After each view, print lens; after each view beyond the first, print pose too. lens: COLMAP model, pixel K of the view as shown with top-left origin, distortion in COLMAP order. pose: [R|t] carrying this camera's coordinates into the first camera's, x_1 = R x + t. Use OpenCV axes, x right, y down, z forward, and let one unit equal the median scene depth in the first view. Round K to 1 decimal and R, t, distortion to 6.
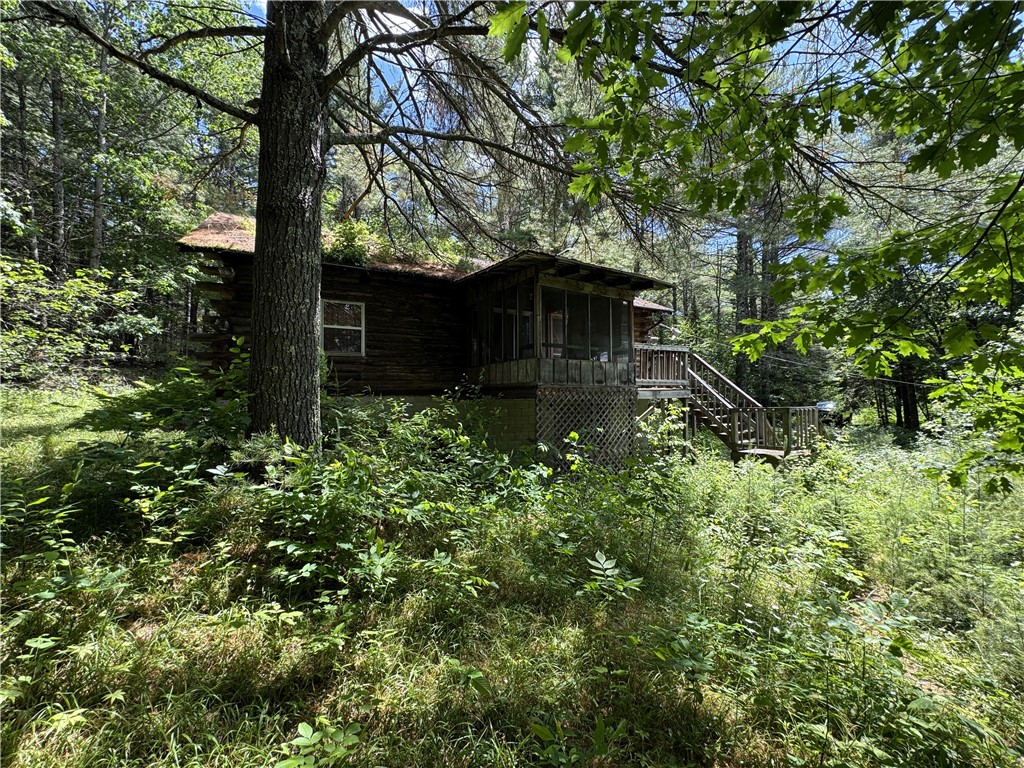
lens RADIAL K [[409.3, 0, 511.6], [0, 409.3, 382.8], [0, 0, 1]] dist [0.002217, 0.000503]
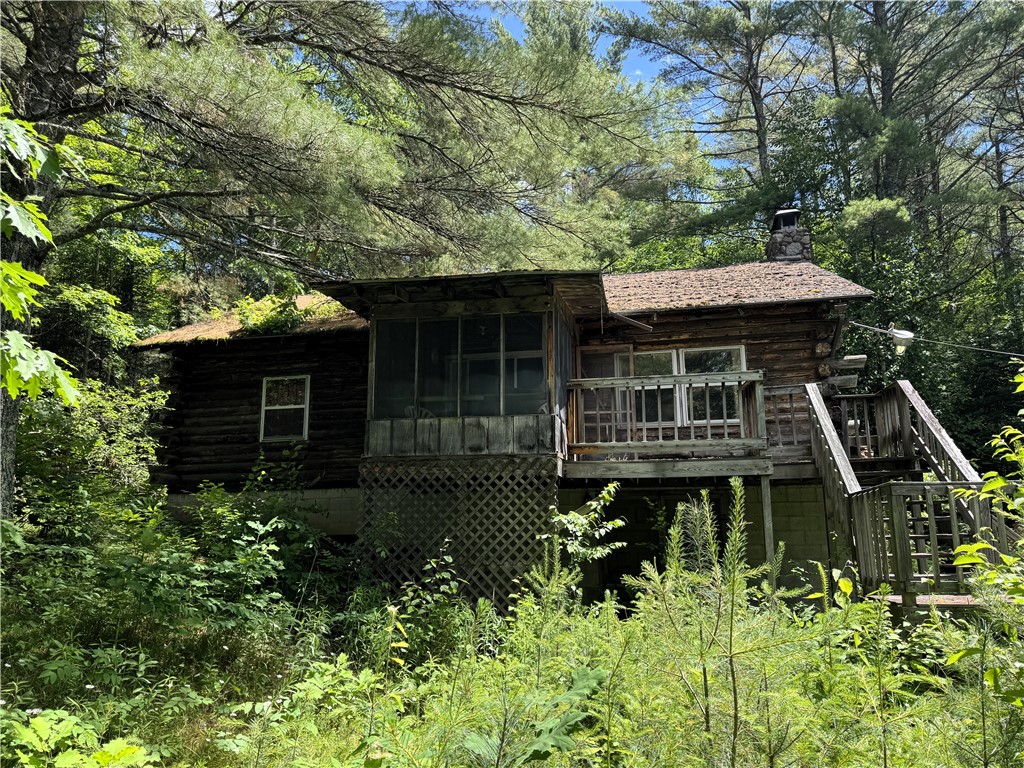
lens RADIAL K [[712.8, 0, 511.7], [0, 712.8, 385.3], [0, 0, 1]] dist [0.051704, -0.043123]
pose [[0.769816, -0.128346, -0.625228, 0.952281], [0.035388, 0.986649, -0.158967, 0.076628], [0.637284, 0.100250, 0.764081, 0.188009]]
